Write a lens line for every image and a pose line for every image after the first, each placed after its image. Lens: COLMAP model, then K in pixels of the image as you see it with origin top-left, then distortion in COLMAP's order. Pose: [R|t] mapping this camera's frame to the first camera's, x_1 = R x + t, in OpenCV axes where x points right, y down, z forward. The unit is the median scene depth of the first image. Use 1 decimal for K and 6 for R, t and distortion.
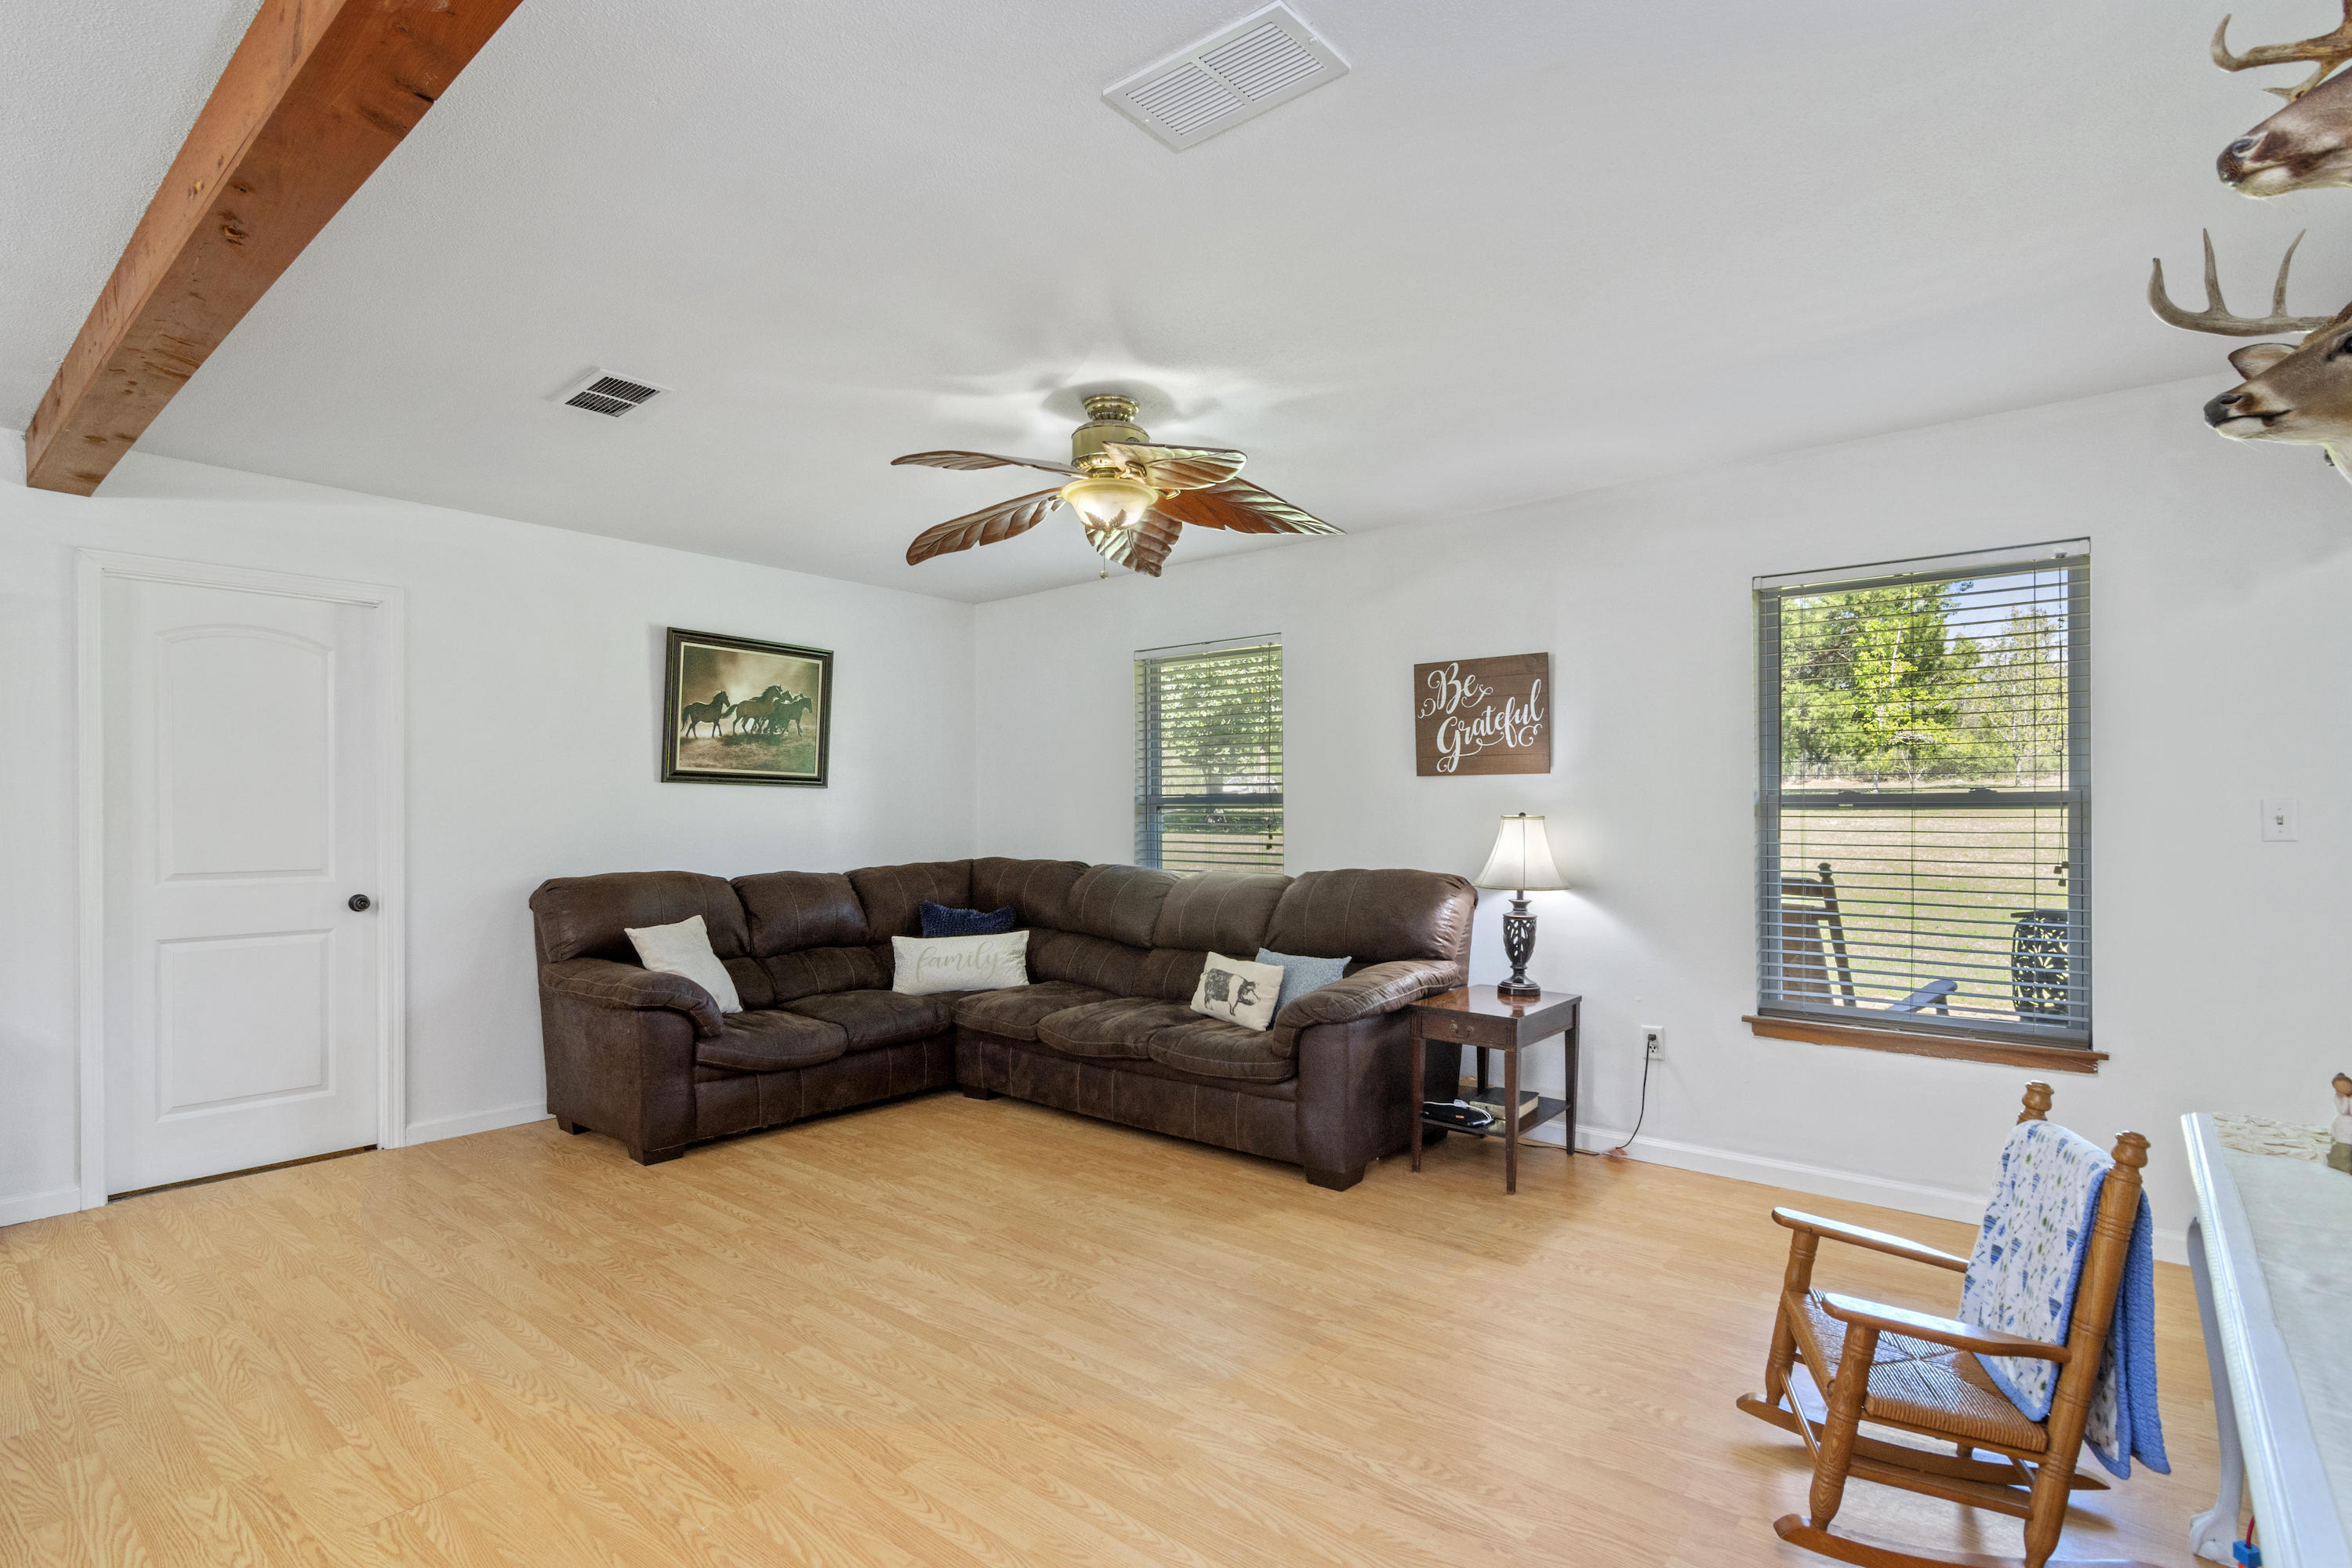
lens RADIAL K [[1138.5, 0, 1168.5], [0, 1138.5, 796.0], [0, 0, 1]] dist [-0.002043, 0.000951]
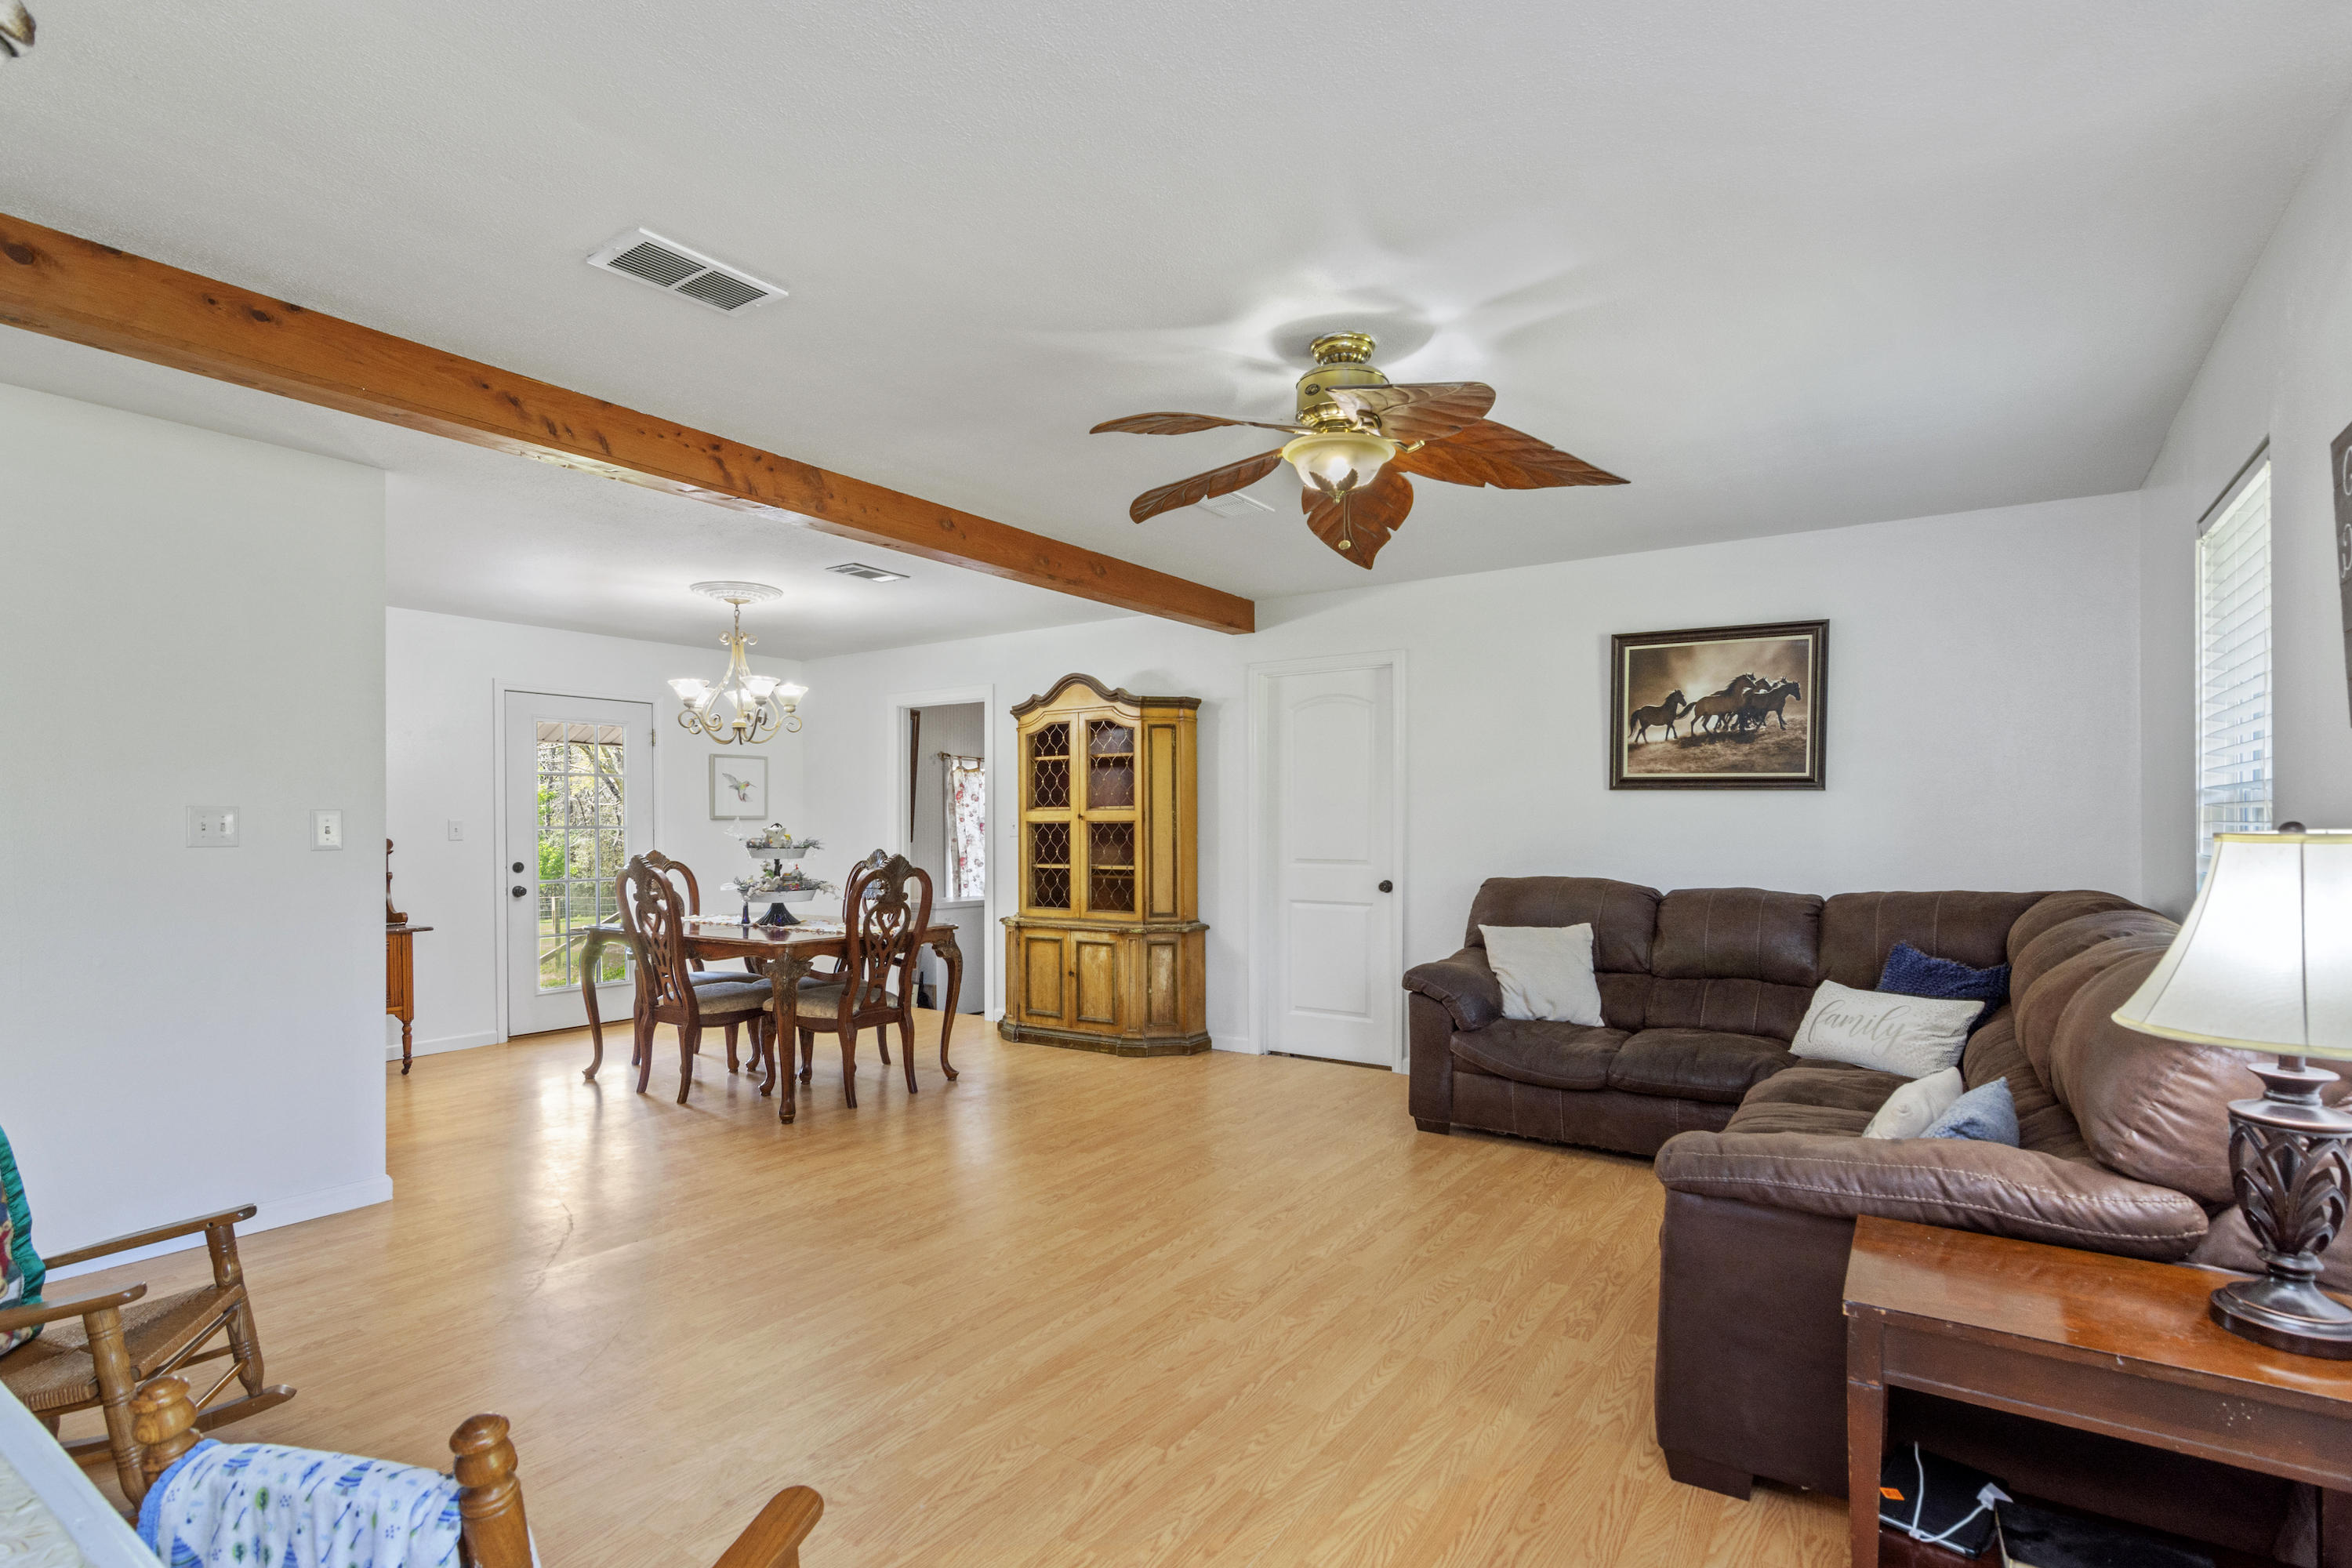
lens RADIAL K [[1138.5, 0, 1169.8], [0, 1138.5, 829.4], [0, 0, 1]] dist [-0.002043, 0.000951]
pose [[0.092785, 0.011033, -0.995625, 0.582581], [0.015713, 0.999798, 0.012544, 0.004463], [0.995562, -0.016808, 0.092593, 0.580004]]
